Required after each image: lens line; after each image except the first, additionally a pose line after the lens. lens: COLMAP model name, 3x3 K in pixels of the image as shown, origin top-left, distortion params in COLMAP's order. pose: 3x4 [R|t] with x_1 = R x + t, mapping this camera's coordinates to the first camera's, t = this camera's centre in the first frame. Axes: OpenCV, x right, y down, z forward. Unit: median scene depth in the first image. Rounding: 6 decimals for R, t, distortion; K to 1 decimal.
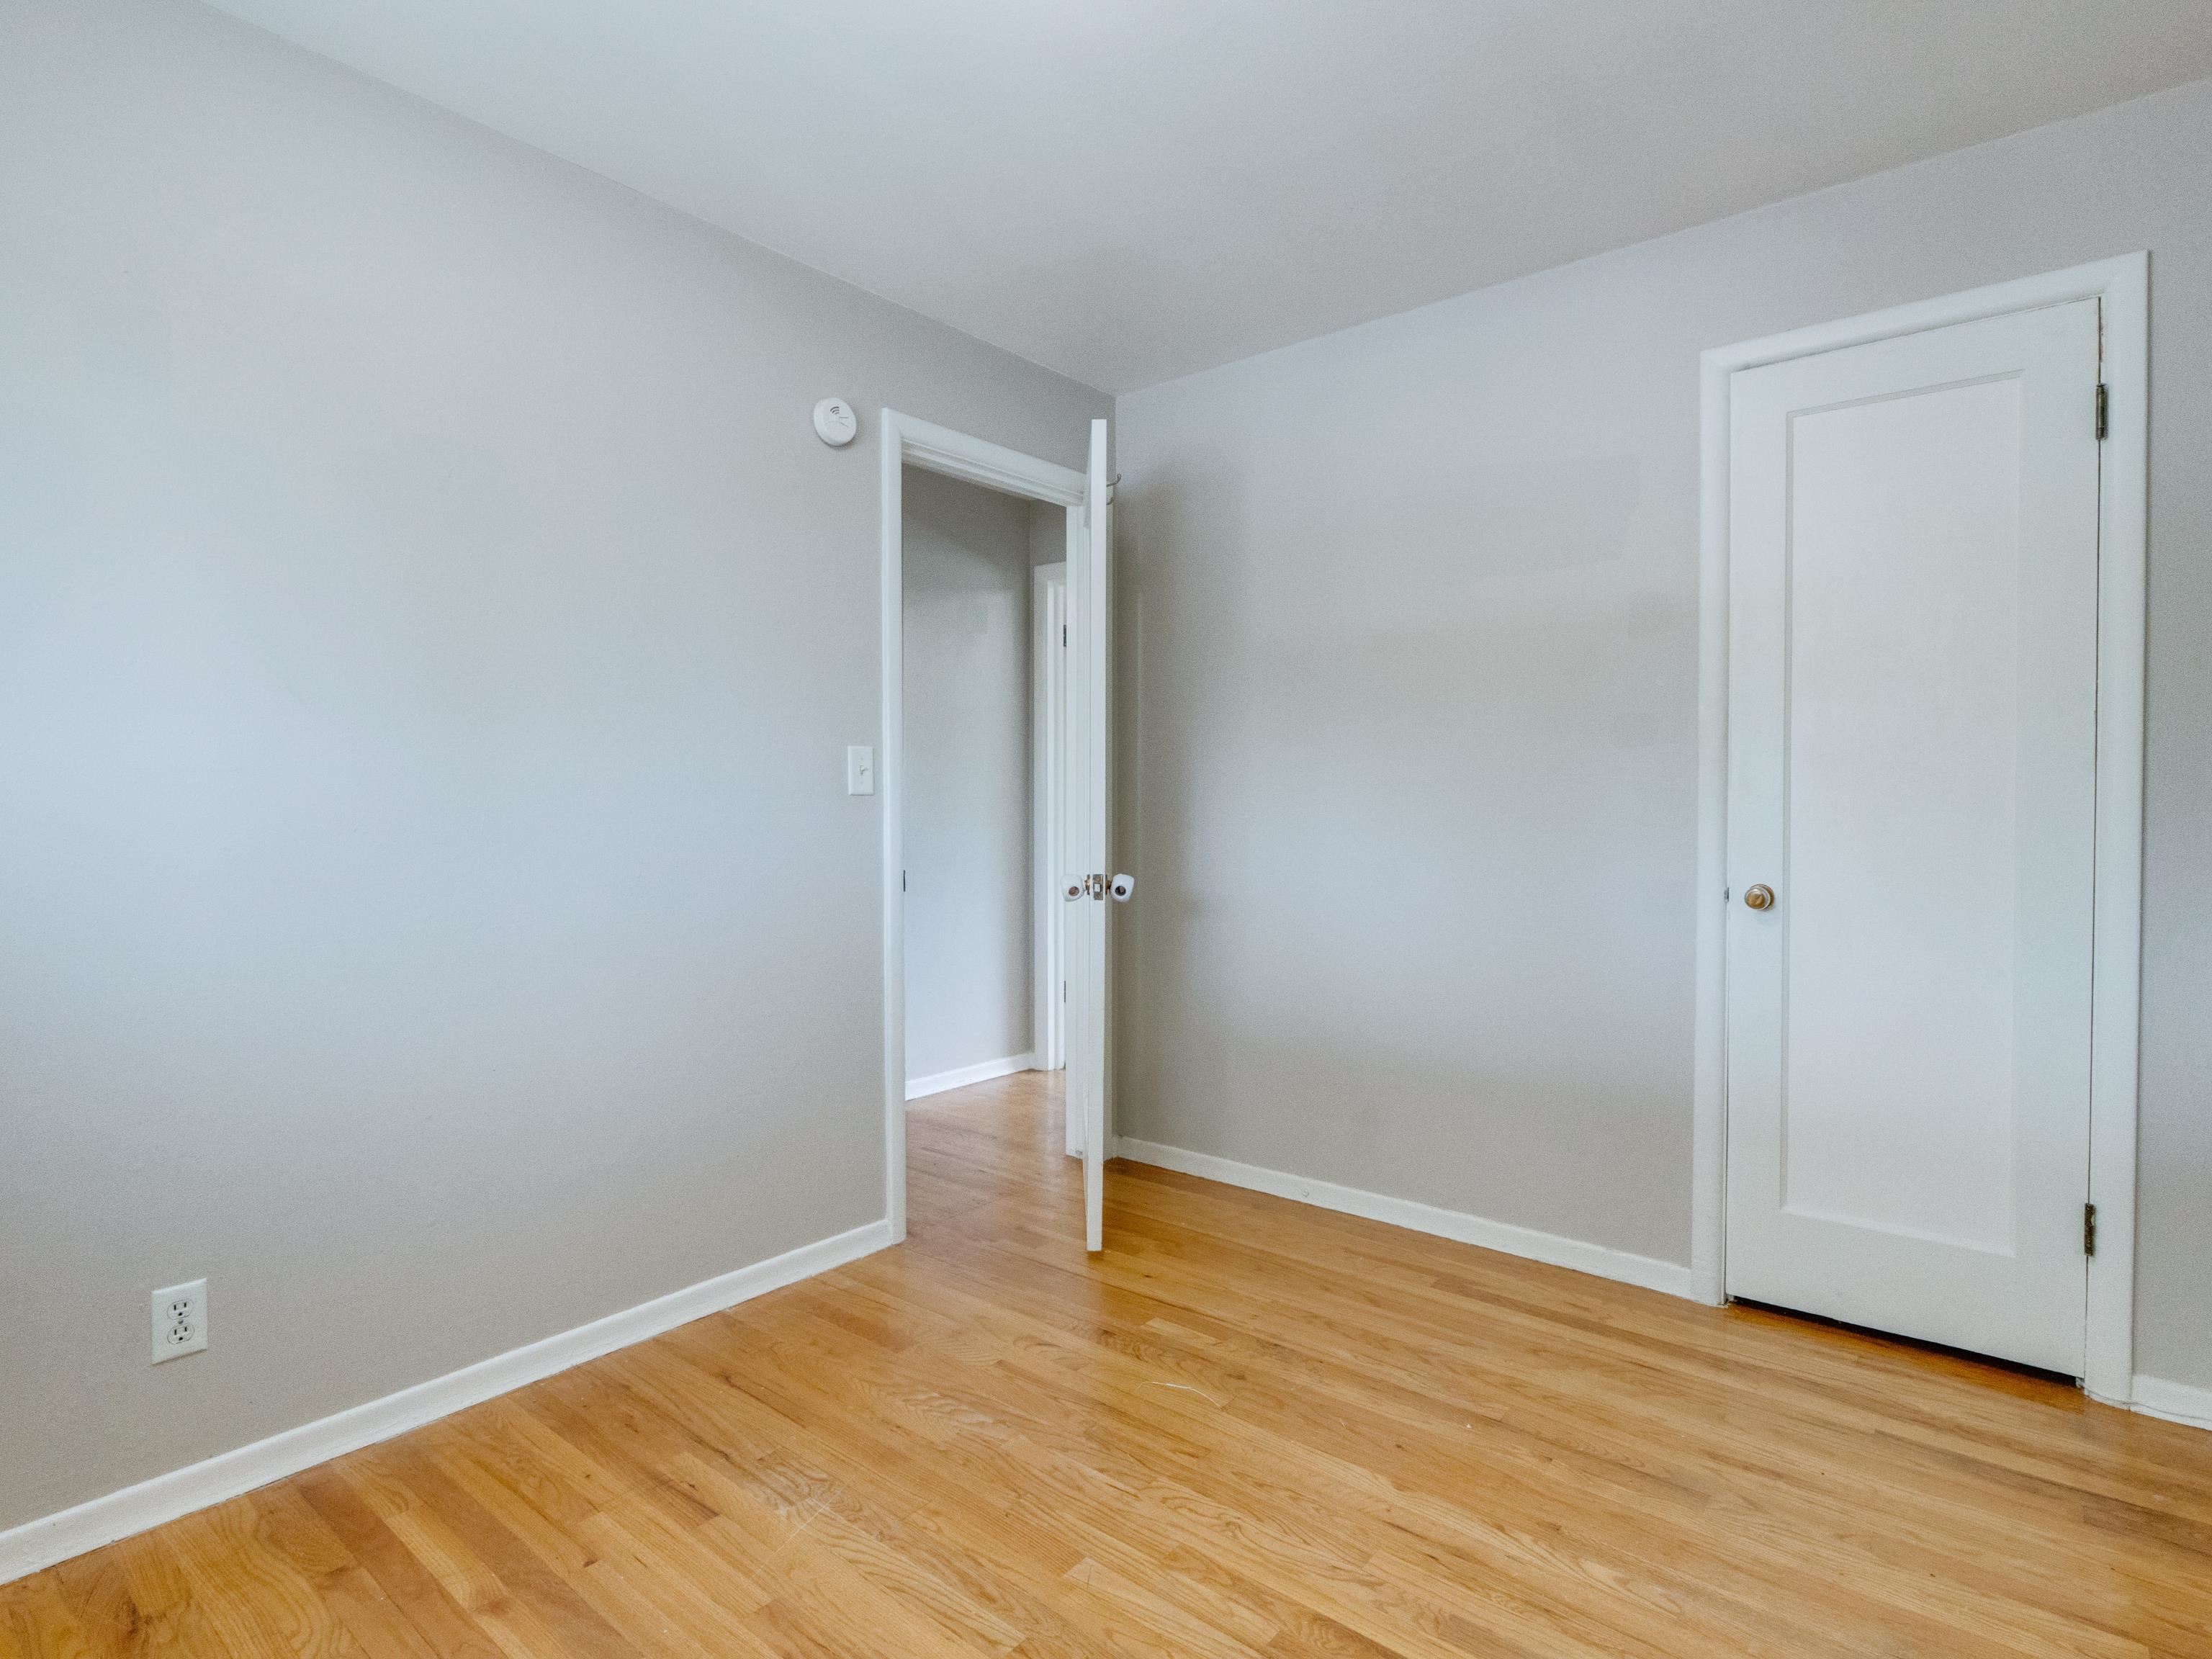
lens RADIAL K [[1112.4, 0, 1106.9], [0, 1112.4, 822.9], [0, 0, 1]] dist [-0.008566, 0.002560]
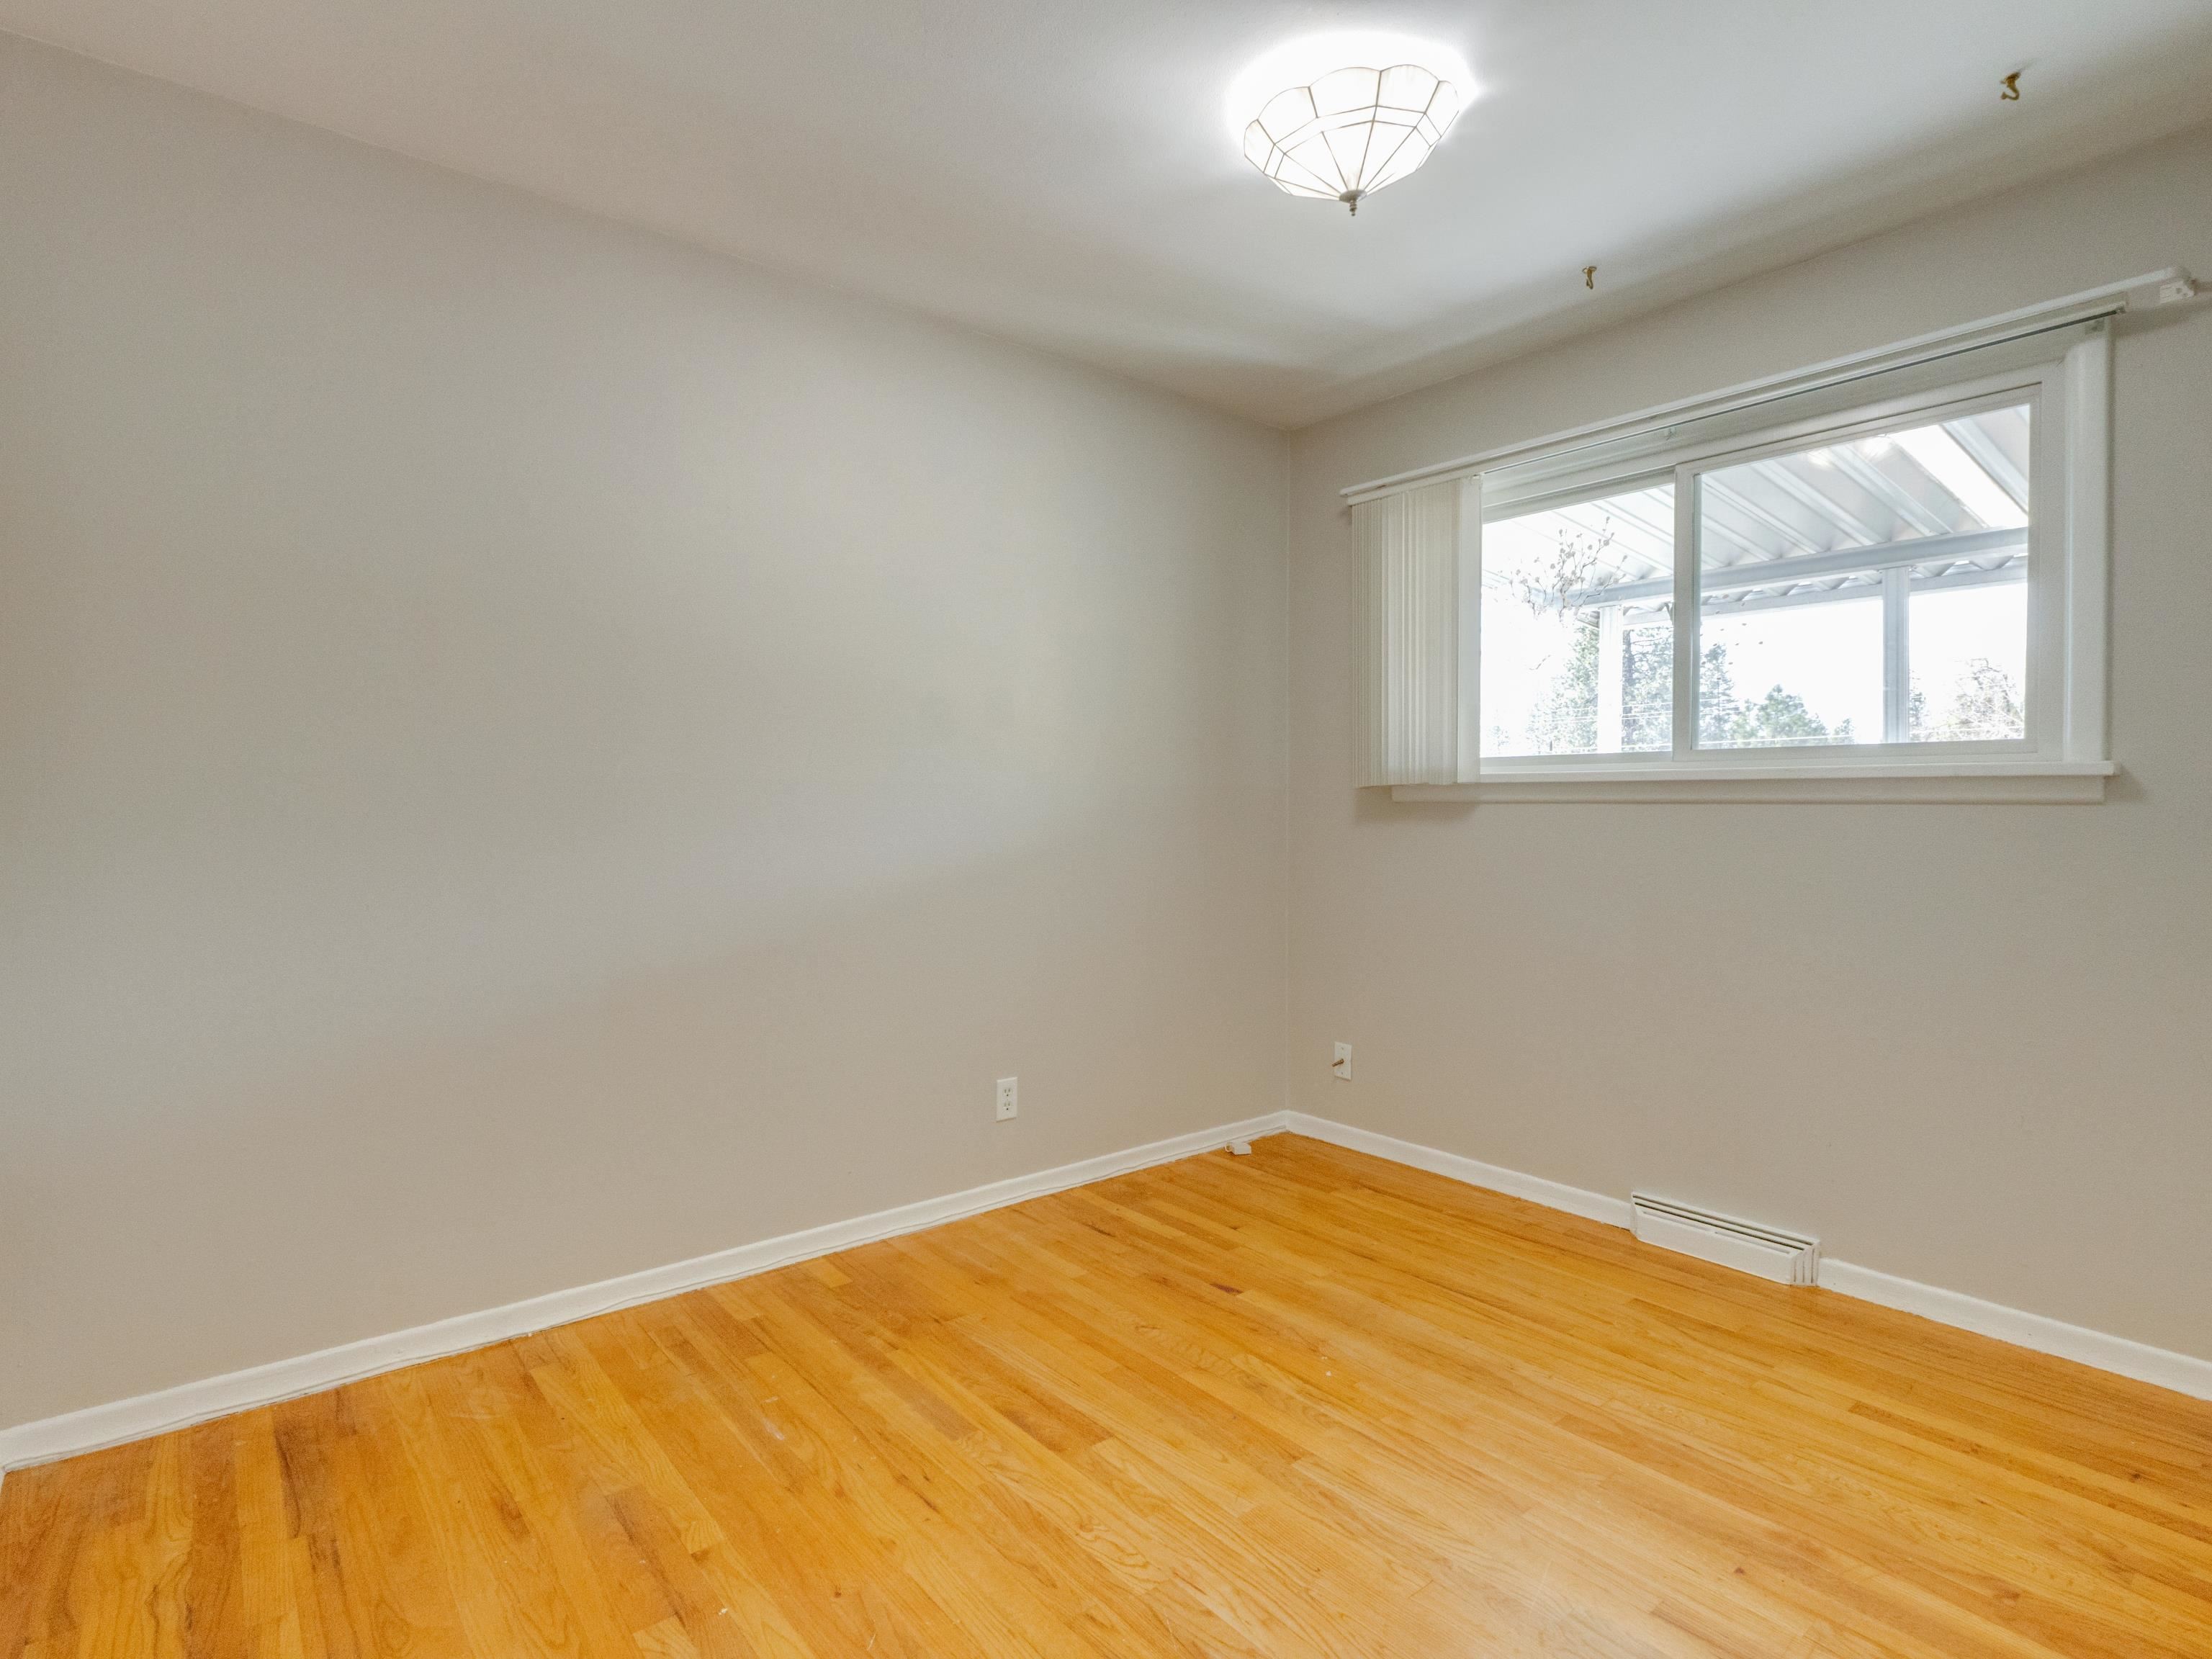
lens RADIAL K [[1112.4, 0, 1104.3], [0, 1112.4, 822.3], [0, 0, 1]] dist [-0.008566, 0.002560]
pose [[-0.979793, -0.000179, 0.200014, -0.098025], [0.005599, 0.999583, 0.028324, -0.027672], [-0.199936, 0.028871, -0.979384, 1.893050]]
